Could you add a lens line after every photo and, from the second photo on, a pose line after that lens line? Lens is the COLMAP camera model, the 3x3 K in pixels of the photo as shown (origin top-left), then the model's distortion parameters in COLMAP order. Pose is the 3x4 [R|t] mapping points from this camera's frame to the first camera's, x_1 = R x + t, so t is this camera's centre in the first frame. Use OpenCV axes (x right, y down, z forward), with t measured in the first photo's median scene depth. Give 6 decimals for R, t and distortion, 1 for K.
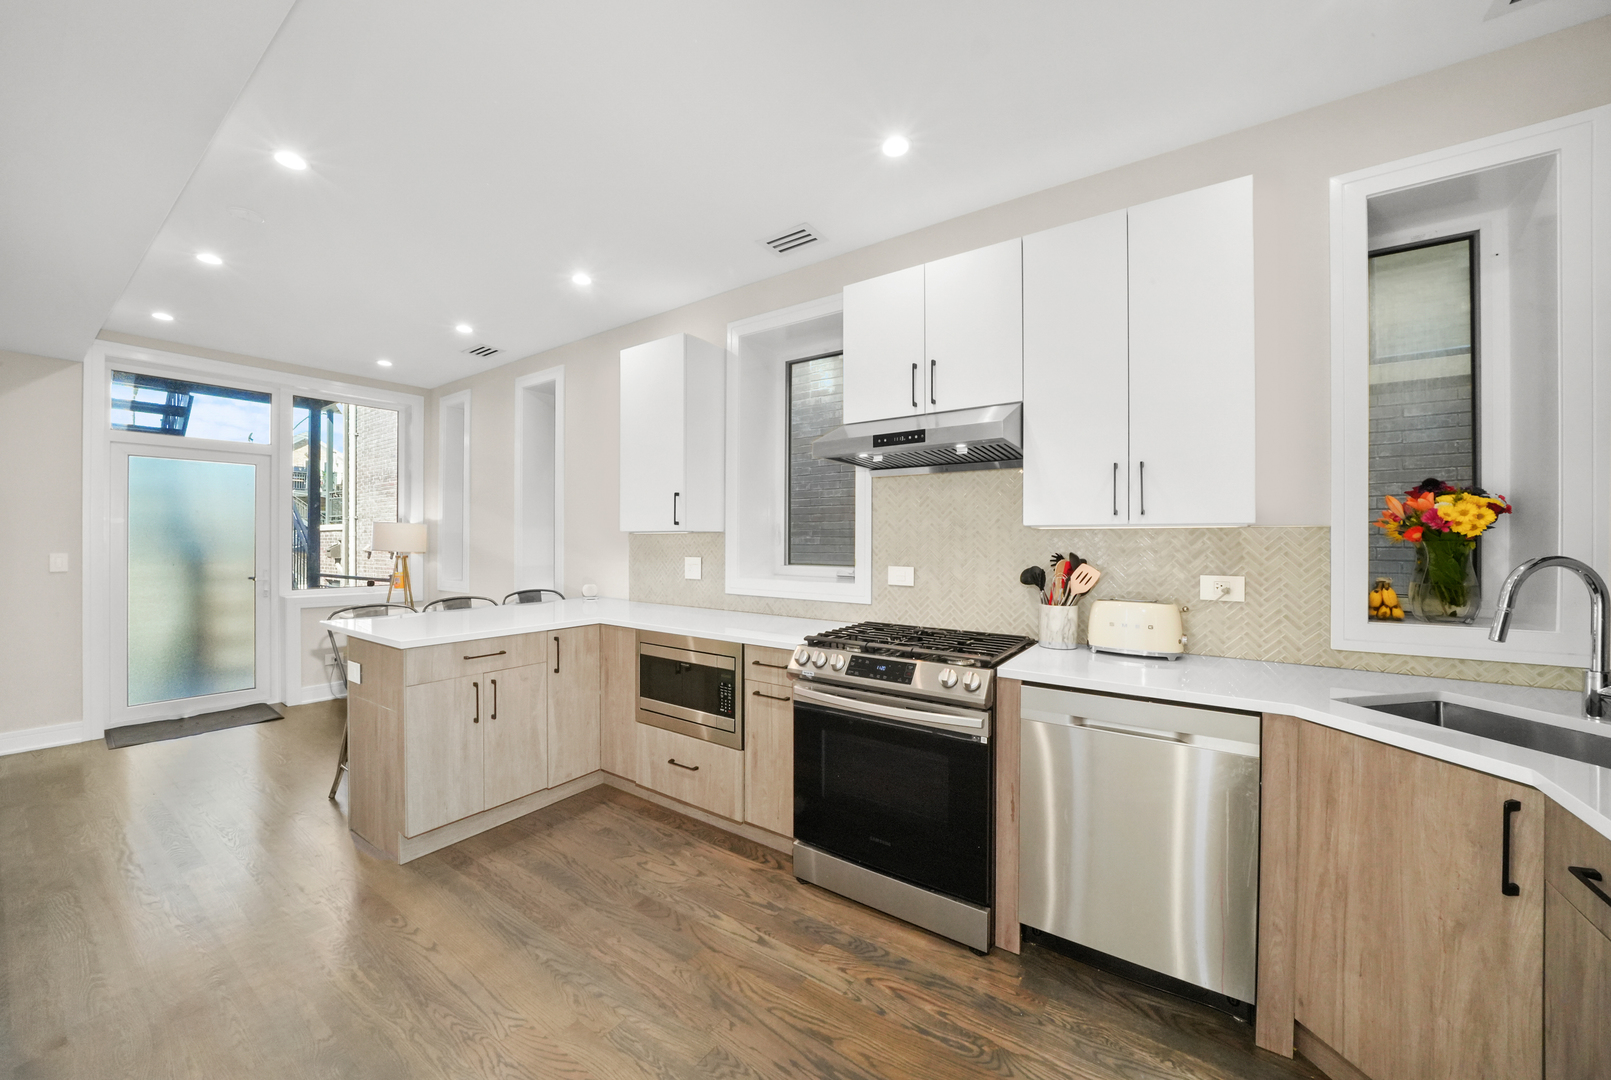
lens RADIAL K [[586.9, 0, 801.9], [0, 586.9, 543.3], [0, 0, 1]] dist [-0.024129, 0.003643]
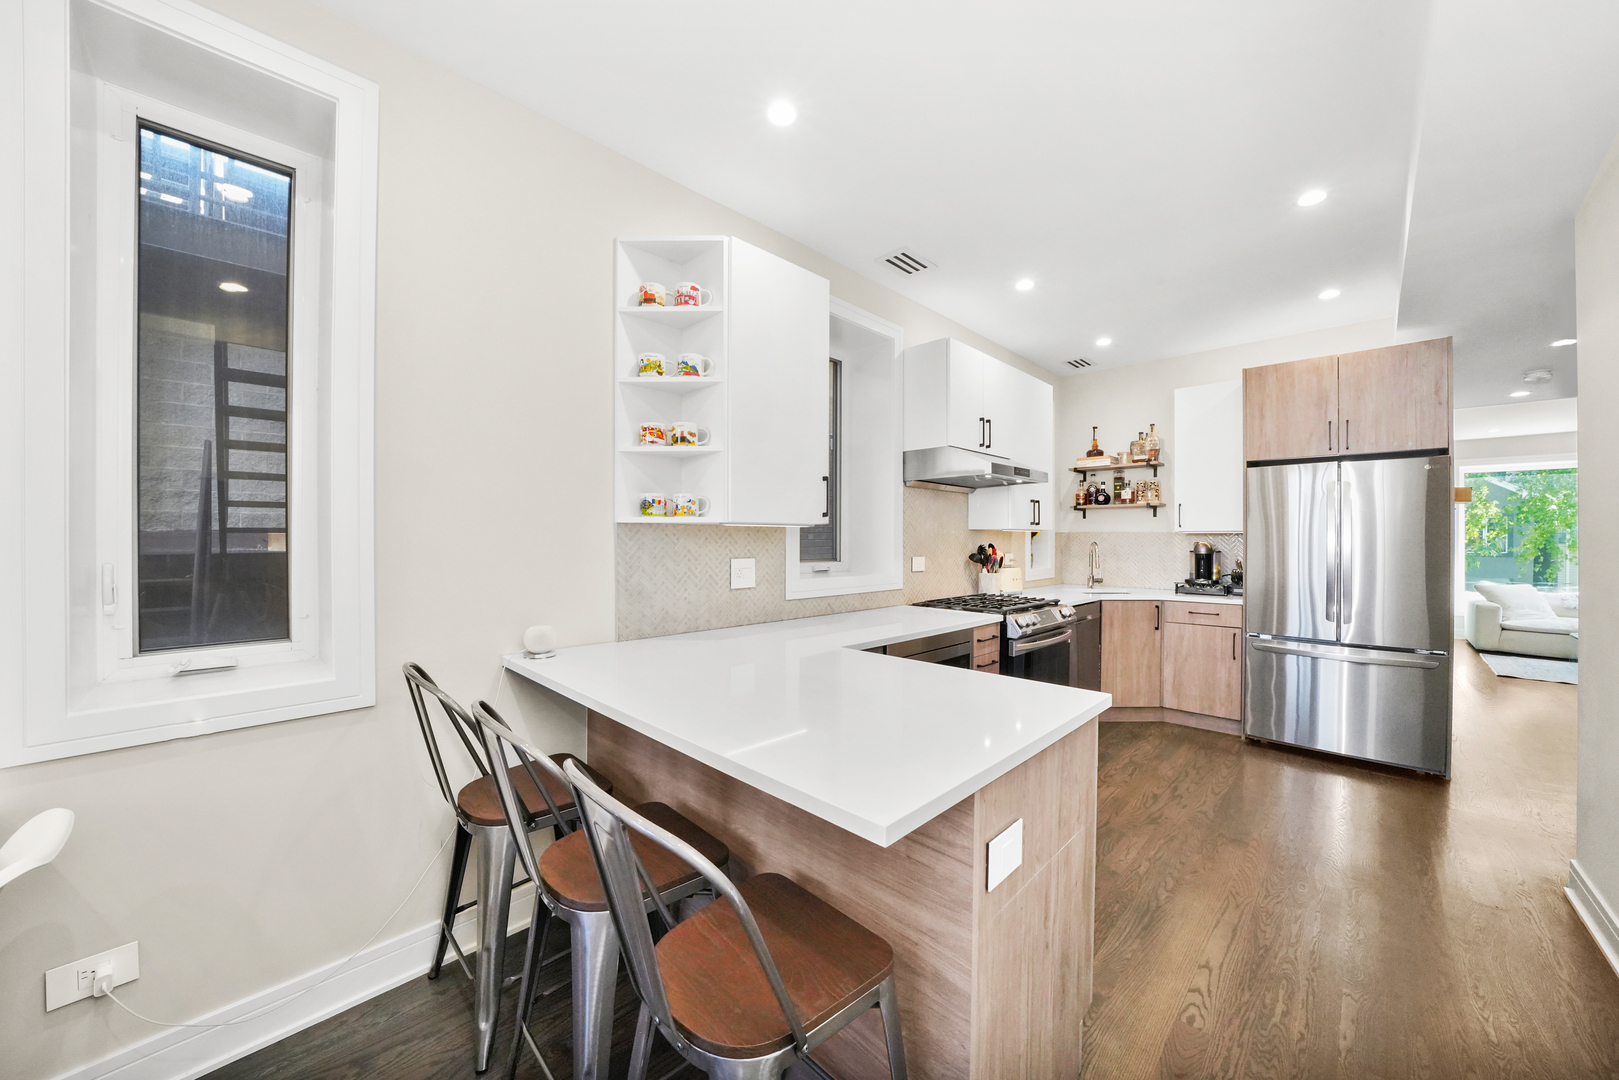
lens RADIAL K [[577.0, 0, 804.3], [0, 577.0, 540.7], [0, 0, 1]] dist [-0.023301, 0.000030]
pose [[0.180423, -0.005680, 0.983573, -1.394404], [0.002765, 0.999982, 0.005268, -0.004326], [-0.983585, 0.001769, 0.180435, 1.240018]]
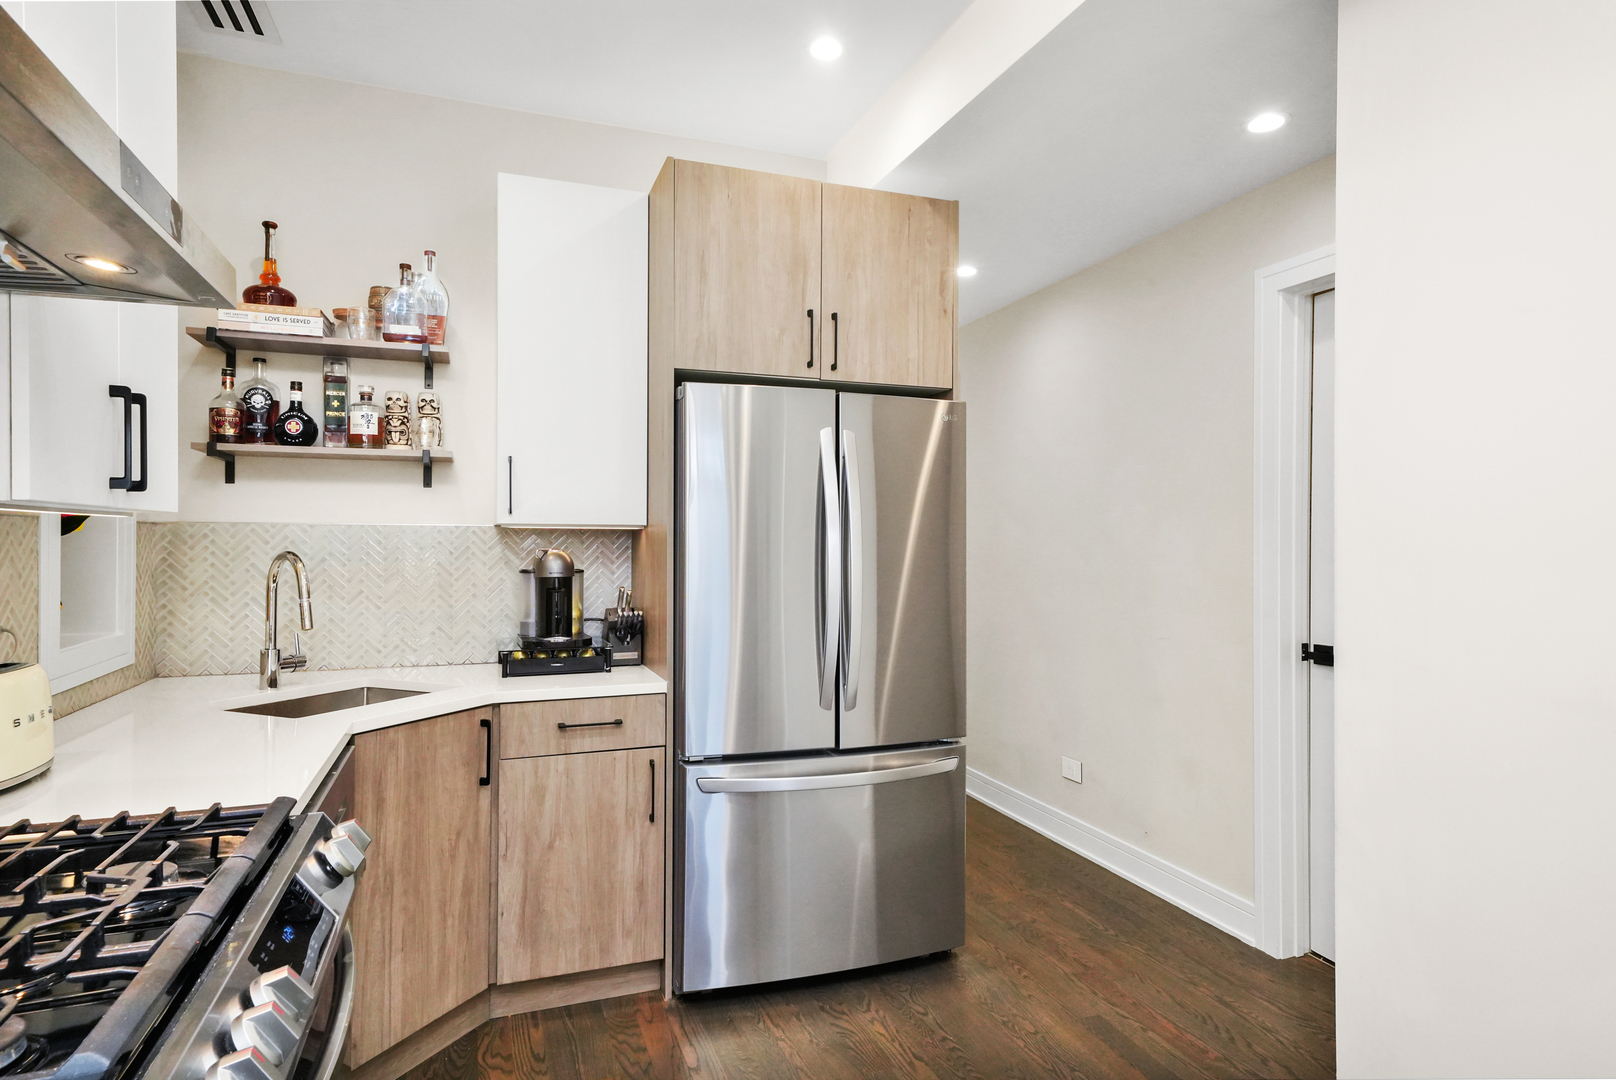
lens RADIAL K [[914.7, 0, 811.9], [0, 914.7, 542.3], [0, 0, 1]] dist [0.021576, 0.000082]
pose [[-0.818002, -0.009362, 0.575139, -0.359404], [-0.004834, 0.999944, 0.009402, -0.010863], [-0.575195, 0.004911, -0.818001, 1.138270]]
